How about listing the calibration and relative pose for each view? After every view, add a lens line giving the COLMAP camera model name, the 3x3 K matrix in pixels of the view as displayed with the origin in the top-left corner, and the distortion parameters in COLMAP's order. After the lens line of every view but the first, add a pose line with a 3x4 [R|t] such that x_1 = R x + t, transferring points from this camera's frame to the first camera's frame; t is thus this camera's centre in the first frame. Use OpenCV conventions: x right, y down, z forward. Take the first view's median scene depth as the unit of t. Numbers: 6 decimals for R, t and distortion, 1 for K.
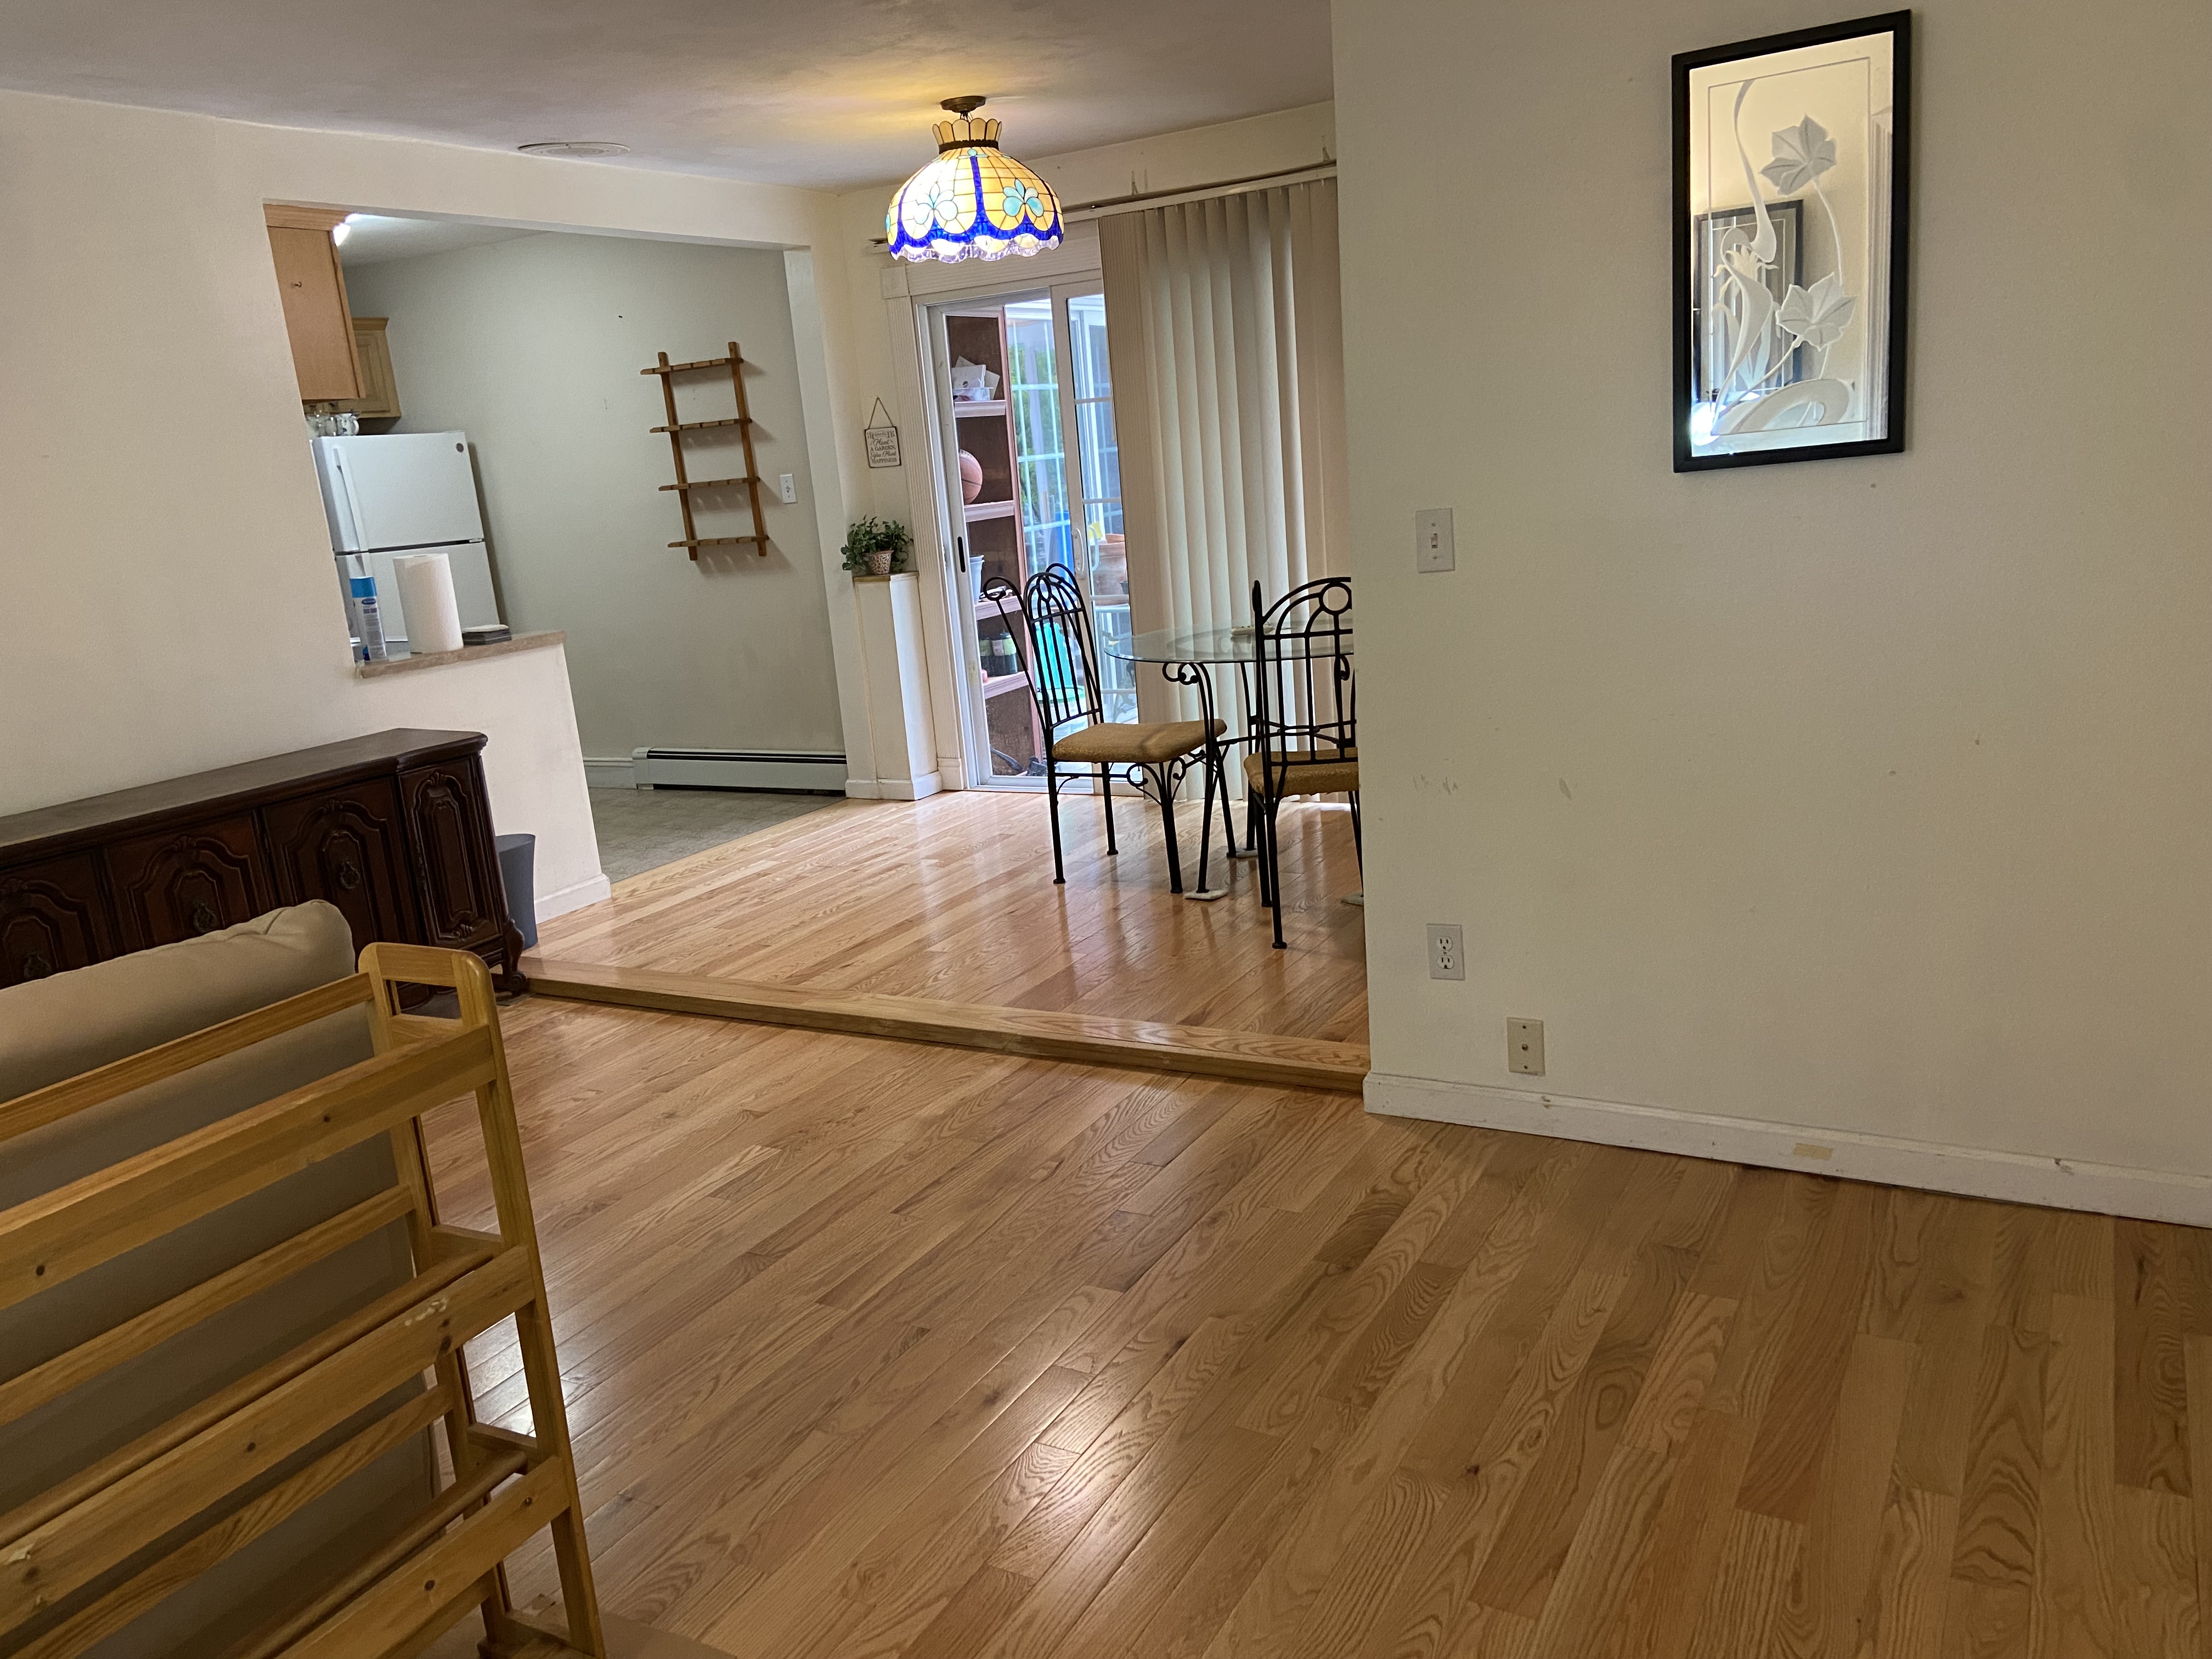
lens RADIAL K [[1659.3, 0, 1090.9], [0, 1659.3, 840.3], [0, 0, 1]] dist [0.133065, -0.171288]
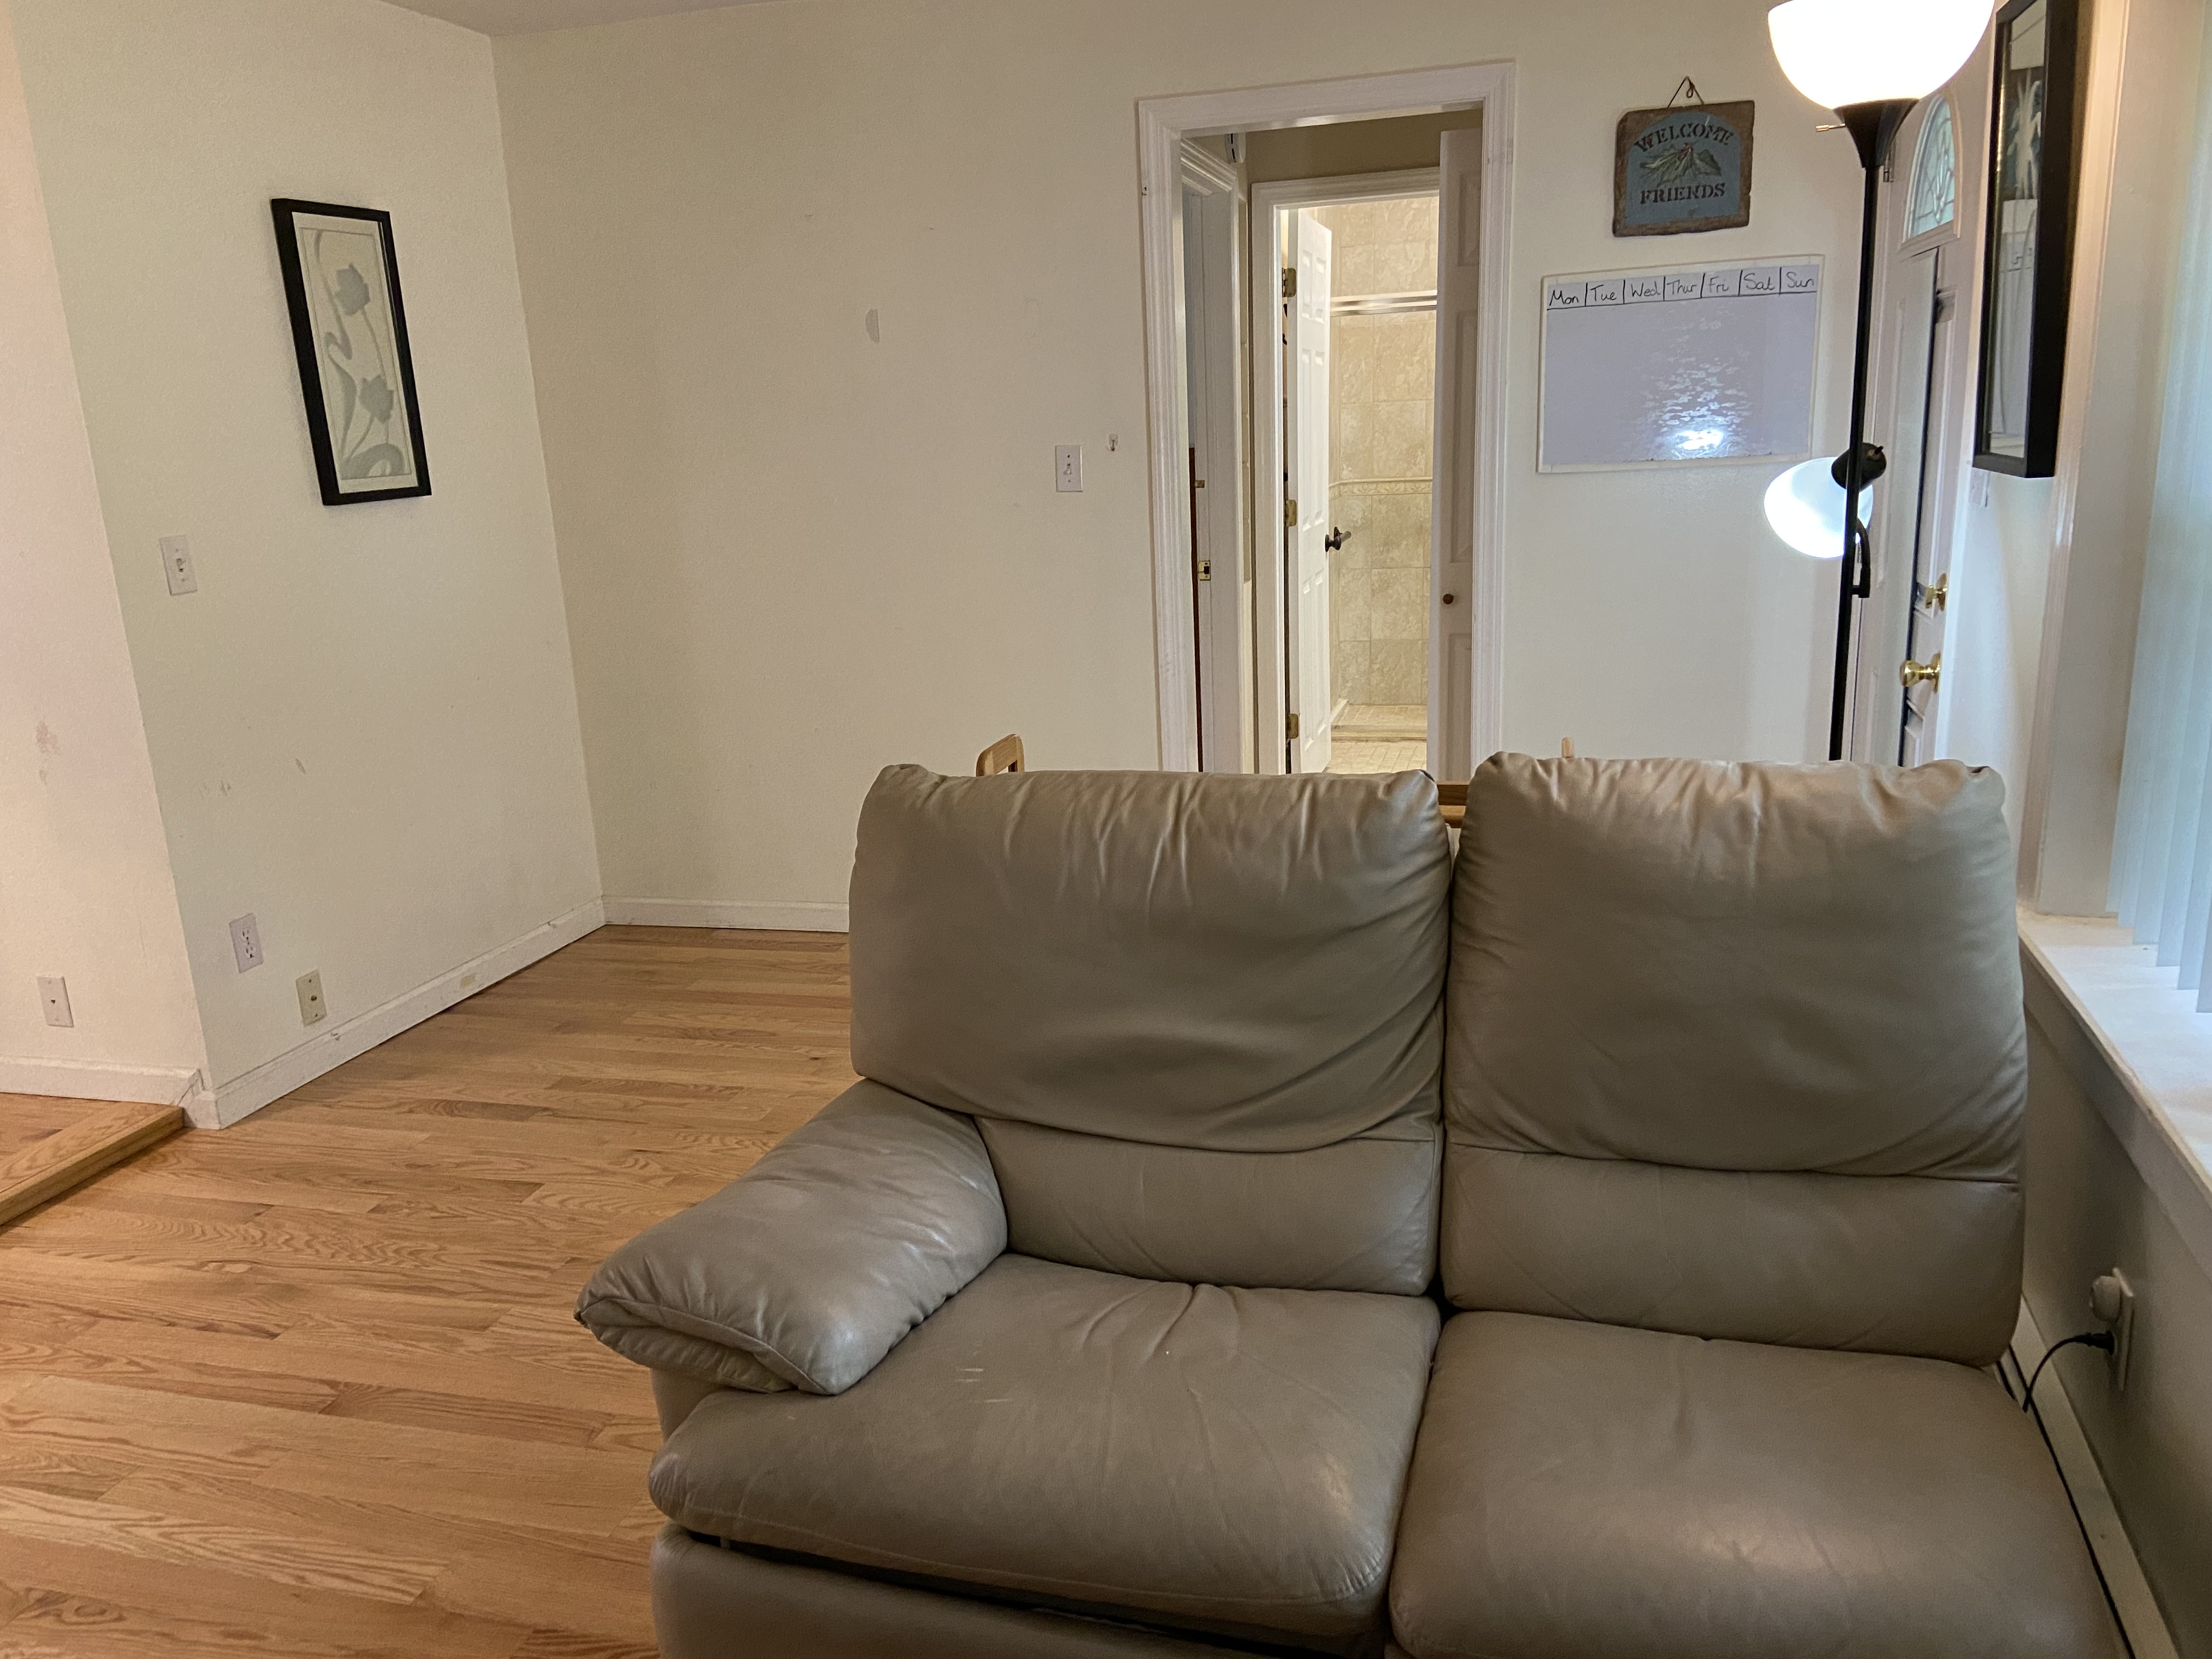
lens RADIAL K [[1659.3, 0, 1090.9], [0, 1659.3, 840.3], [0, 0, 1]] dist [0.133065, -0.171288]
pose [[-0.232852, -0.147961, 0.961191, -1.101906], [0.286277, 0.934138, 0.213148, -0.083837], [-0.929422, 0.324799, -0.175158, 0.757065]]
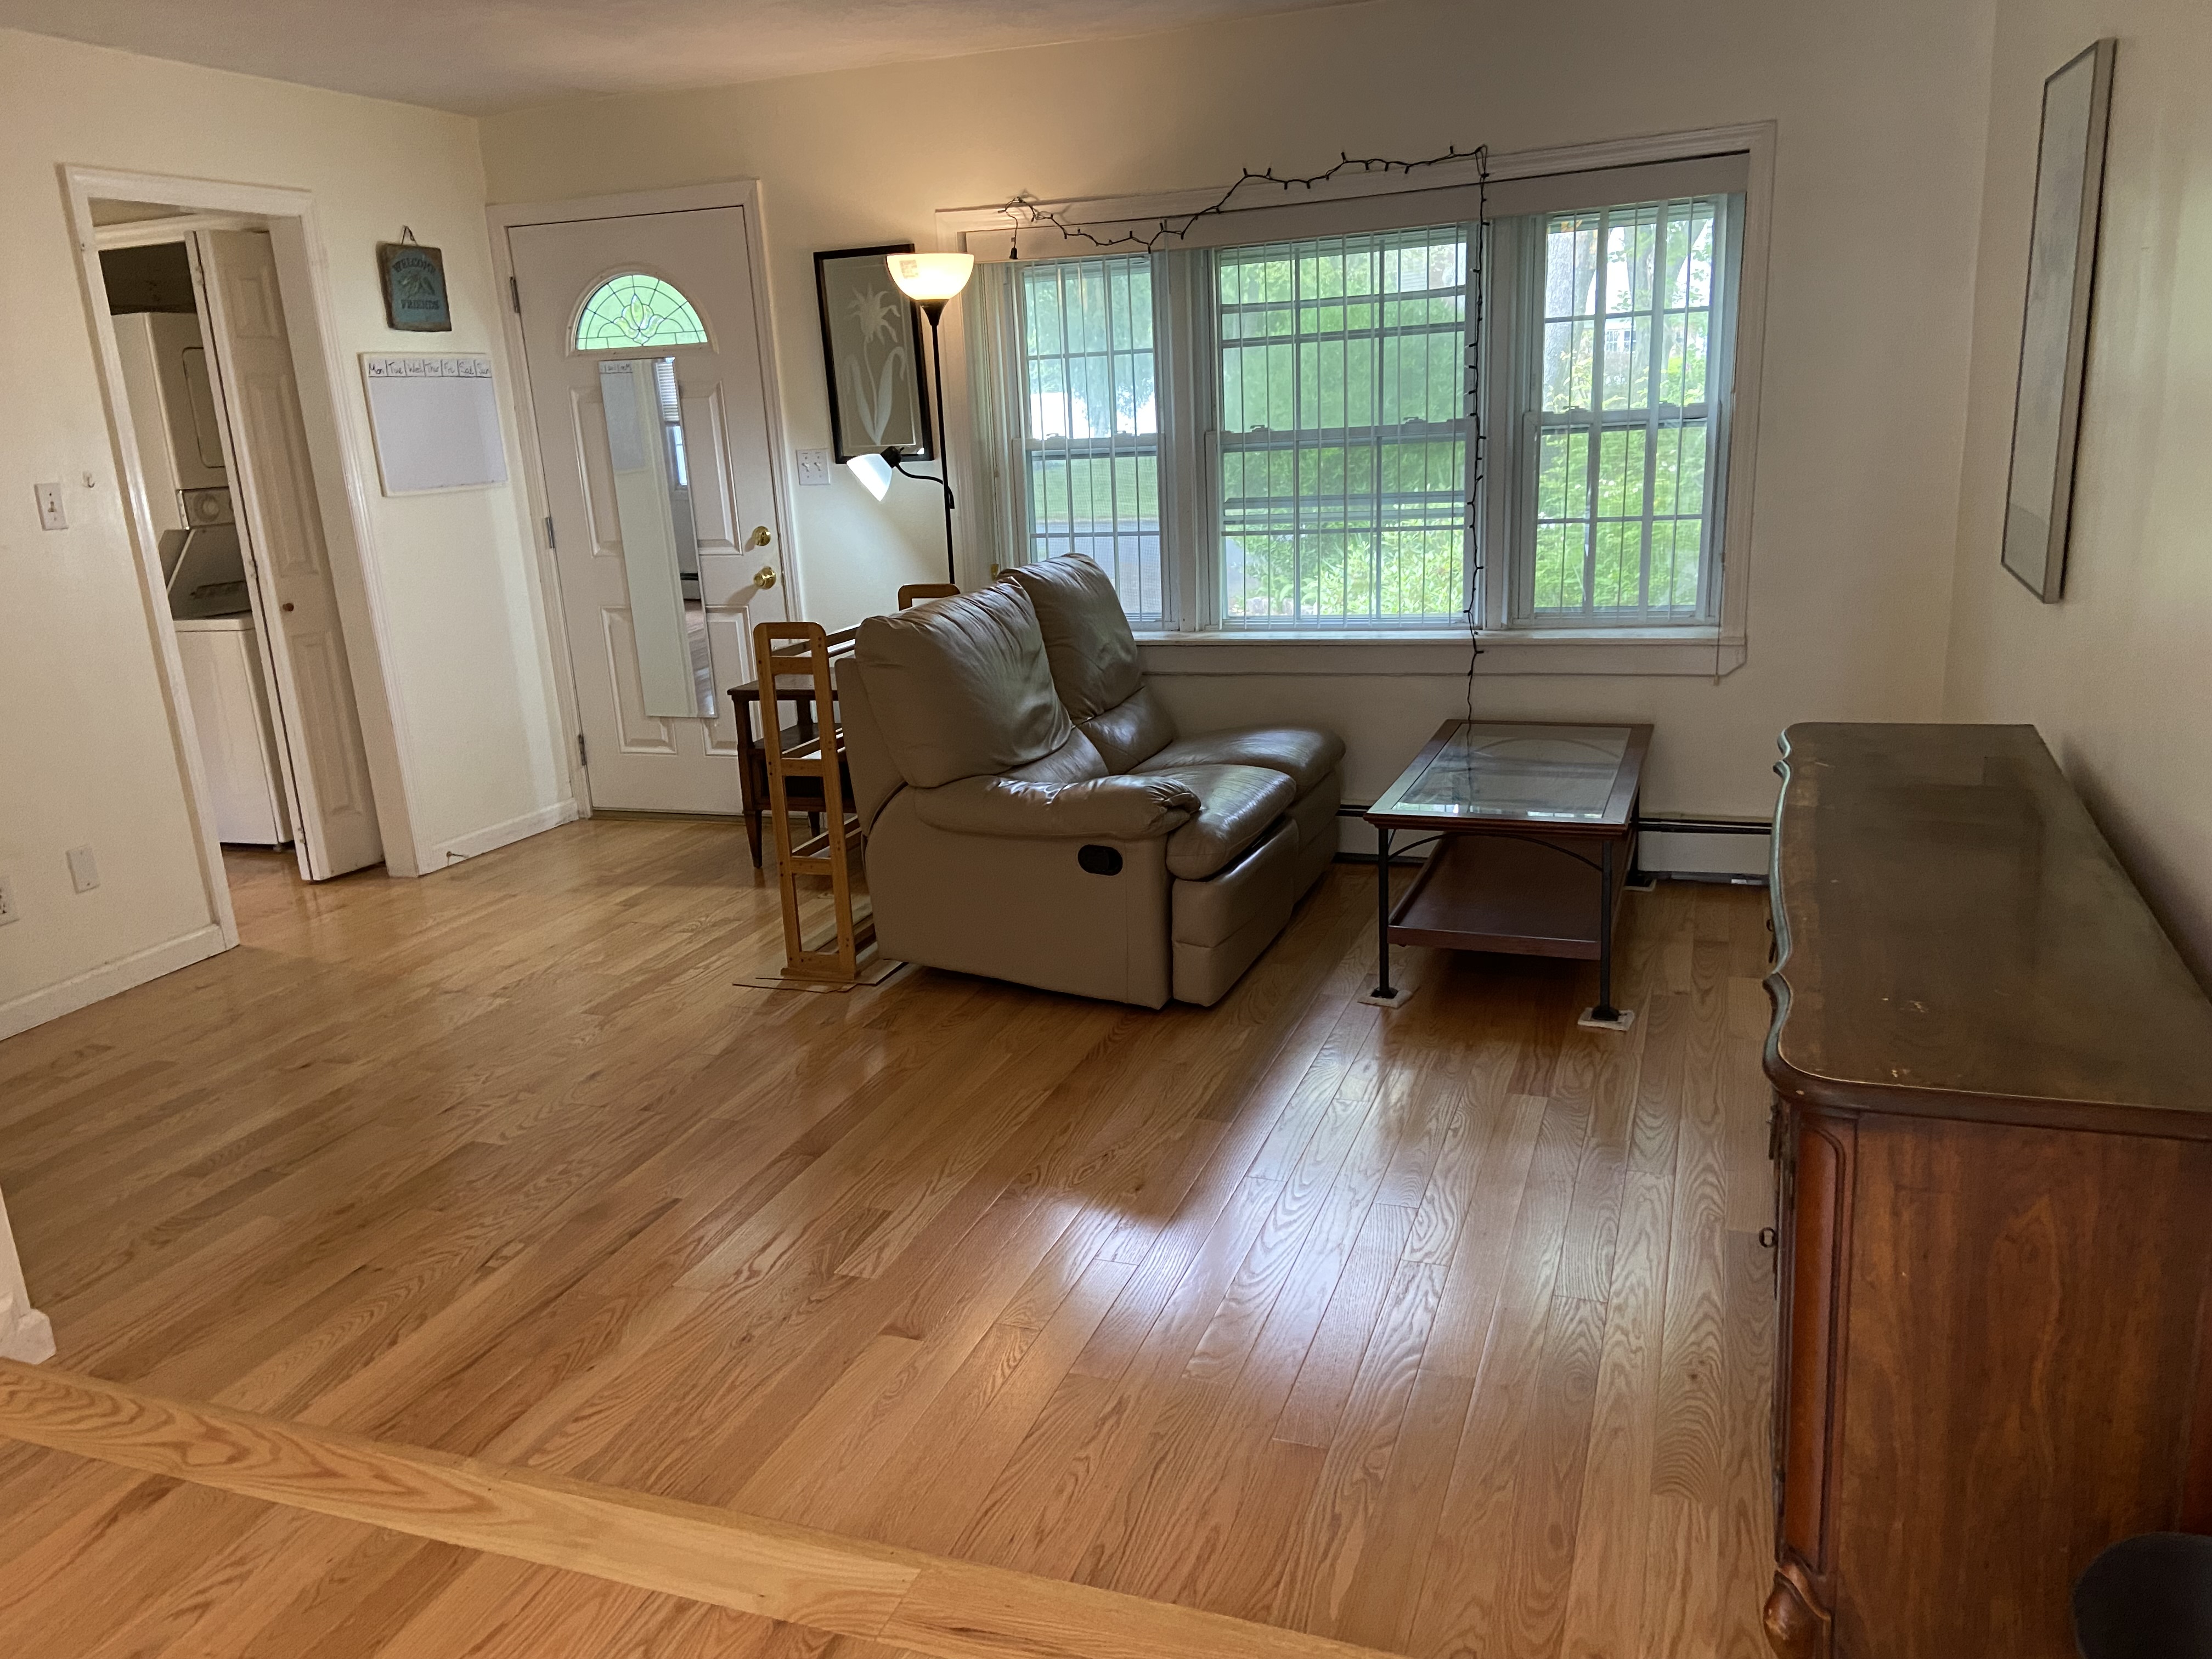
lens RADIAL K [[1659.3, 0, 1090.9], [0, 1659.3, 840.3], [0, 0, 1]] dist [0.133065, -0.171288]
pose [[-0.978310, 0.166517, -0.123211, -0.295562], [0.088231, 0.873124, 0.479447, -0.454393], [0.187414, 0.458177, -0.868878, 1.989057]]
